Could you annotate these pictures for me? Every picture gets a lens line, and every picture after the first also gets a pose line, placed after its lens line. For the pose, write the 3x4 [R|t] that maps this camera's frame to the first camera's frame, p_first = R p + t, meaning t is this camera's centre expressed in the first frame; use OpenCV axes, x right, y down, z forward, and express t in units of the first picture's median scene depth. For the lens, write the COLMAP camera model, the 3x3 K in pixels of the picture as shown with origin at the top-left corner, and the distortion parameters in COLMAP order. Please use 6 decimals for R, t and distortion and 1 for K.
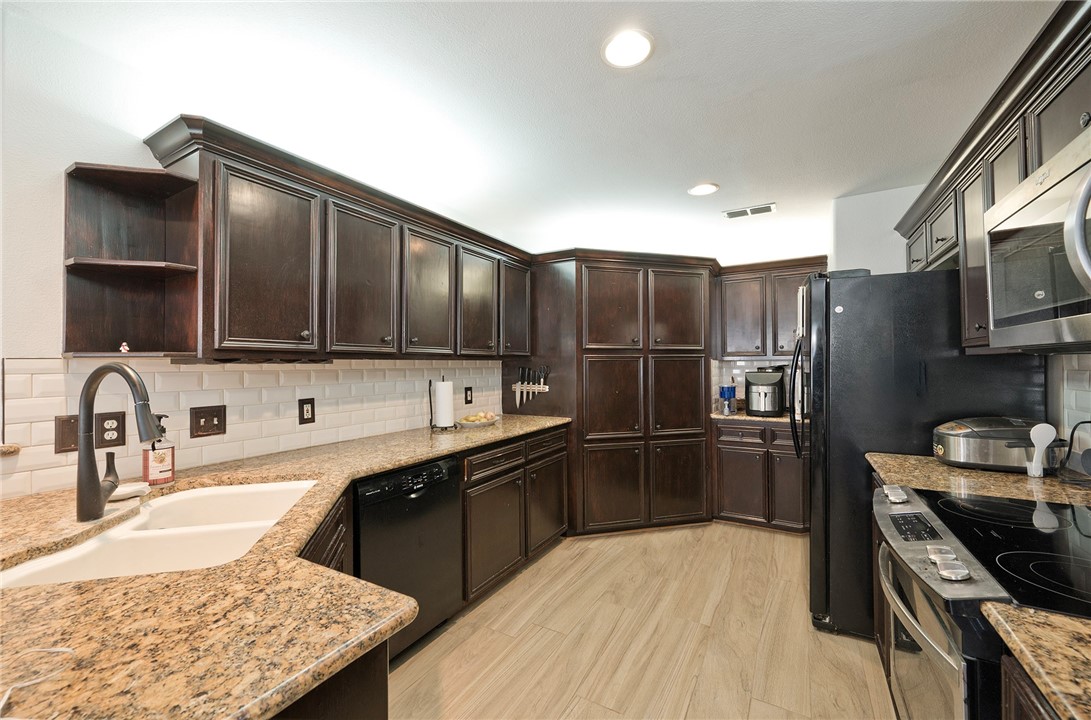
lens RADIAL K [[437.0, 0, 545.5], [0, 437.0, 360.0], [0, 0, 1]] dist [-0.000599, -0.000164]
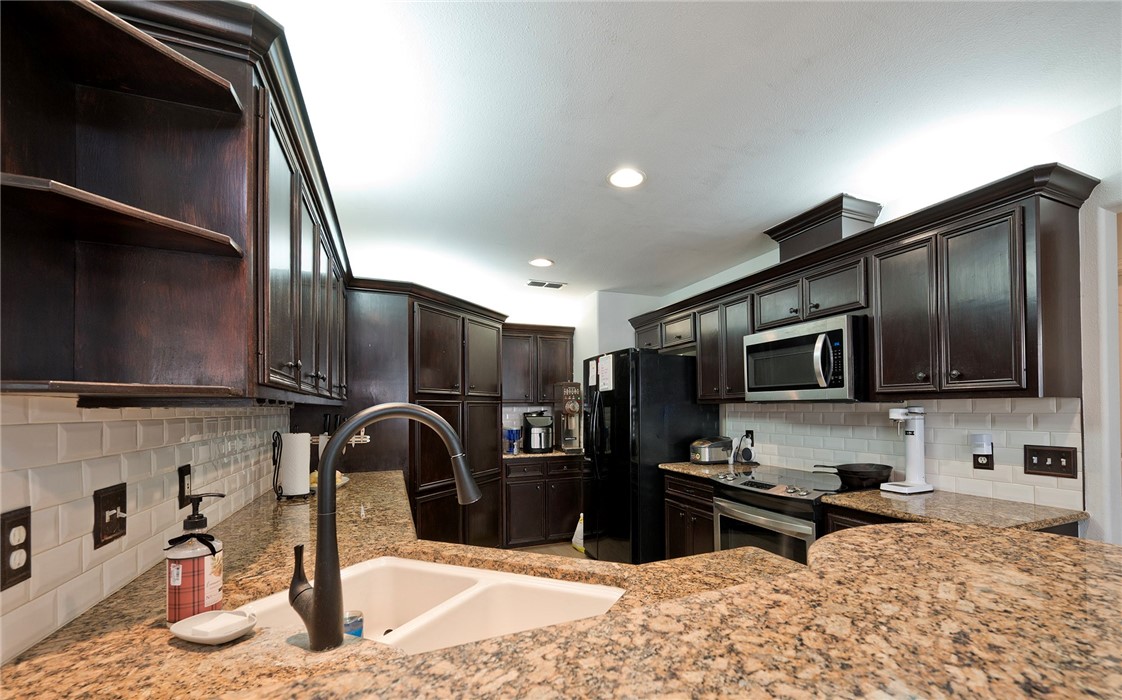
lens RADIAL K [[473.1, 0, 607.9], [0, 473.1, 402.6], [0, 0, 1]] dist [-0.000289, -0.000030]
pose [[0.583356, 0.011030, 0.812142, -0.565394], [-0.003026, 0.999930, -0.011408, 0.004588], [-0.812211, 0.004197, 0.583349, 0.101995]]
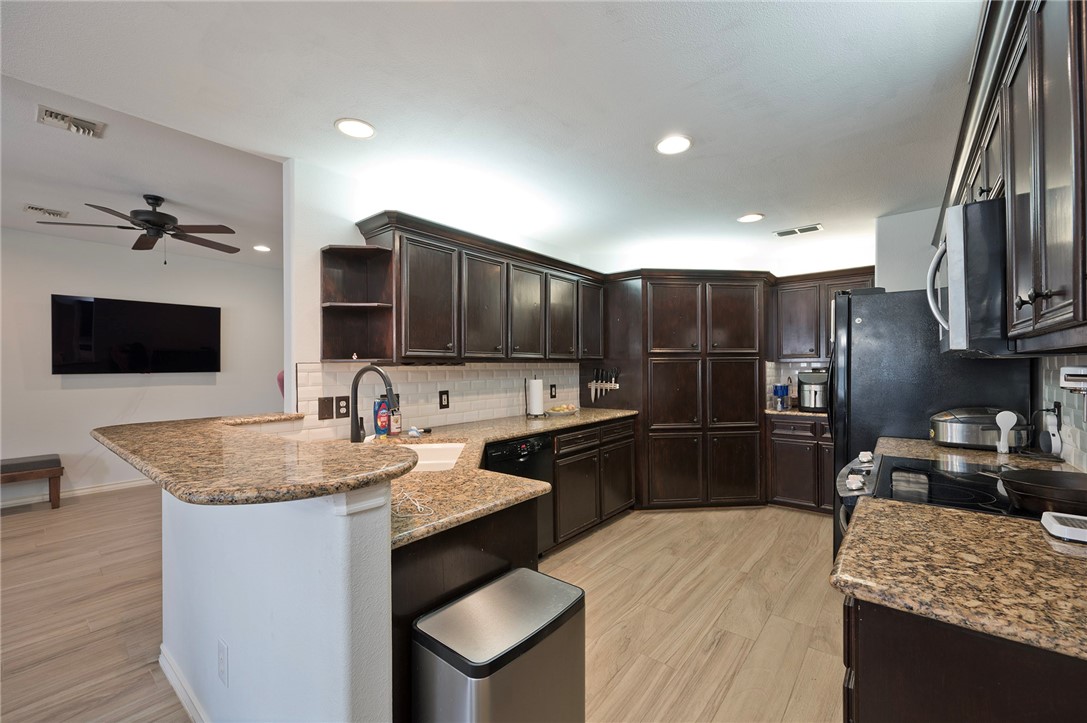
lens RADIAL K [[444.5, 0, 547.0], [0, 444.5, 367.7], [0, 0, 1]] dist [-0.001010, 0.000013]
pose [[0.987910, -0.001383, -0.155020, 0.001799], [0.003487, 0.999905, 0.013300, -0.002624], [0.154987, -0.013680, 0.987822, -0.276165]]
